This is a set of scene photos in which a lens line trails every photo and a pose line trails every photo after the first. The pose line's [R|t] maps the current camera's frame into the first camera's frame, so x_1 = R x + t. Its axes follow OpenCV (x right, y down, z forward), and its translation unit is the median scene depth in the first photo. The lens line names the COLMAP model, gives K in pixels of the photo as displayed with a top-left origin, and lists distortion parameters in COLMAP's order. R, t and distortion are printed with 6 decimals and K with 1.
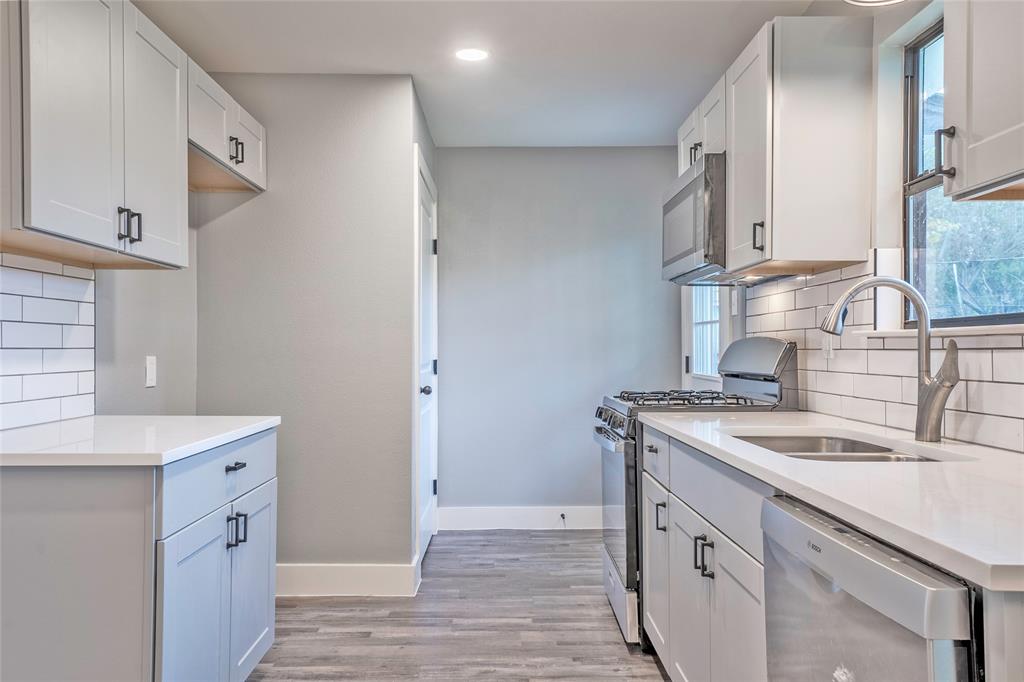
lens RADIAL K [[792.5, 0, 512.0], [0, 792.5, 341.0], [0, 0, 1]] dist [0.010970, 0.001440]
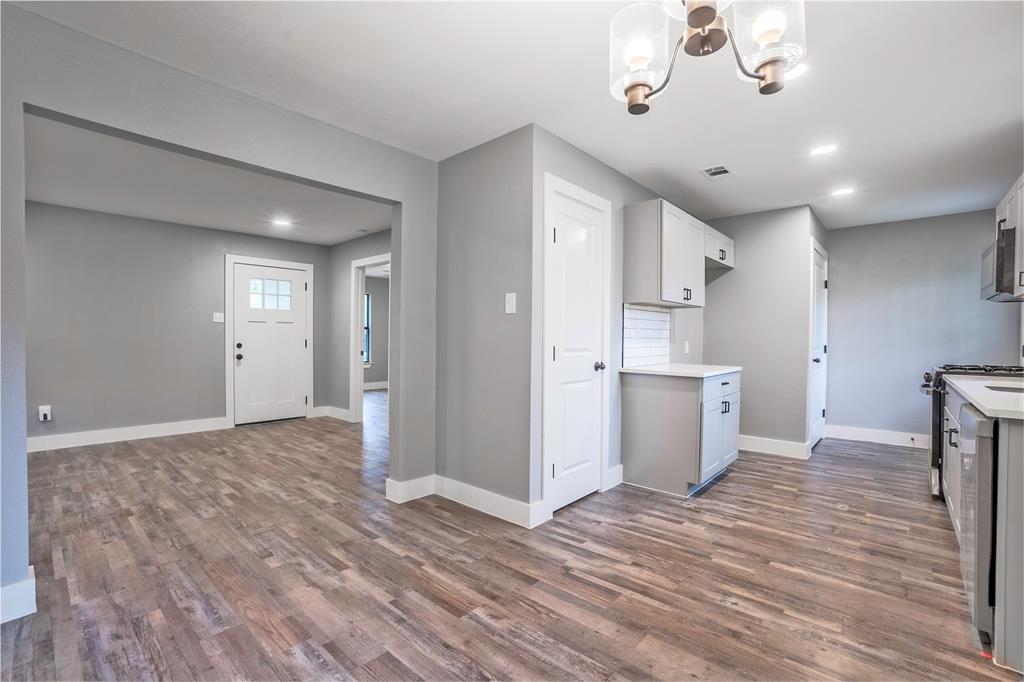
lens RADIAL K [[452.2, 0, 512.0], [0, 452.2, 341.0], [0, 0, 1]] dist [-0.077129, 0.031151]
pose [[0.735065, 0.011702, -0.677896, 0.093557], [-0.000779, 0.999865, 0.016415, -0.004614], [0.677996, -0.011538, 0.734975, -0.402933]]
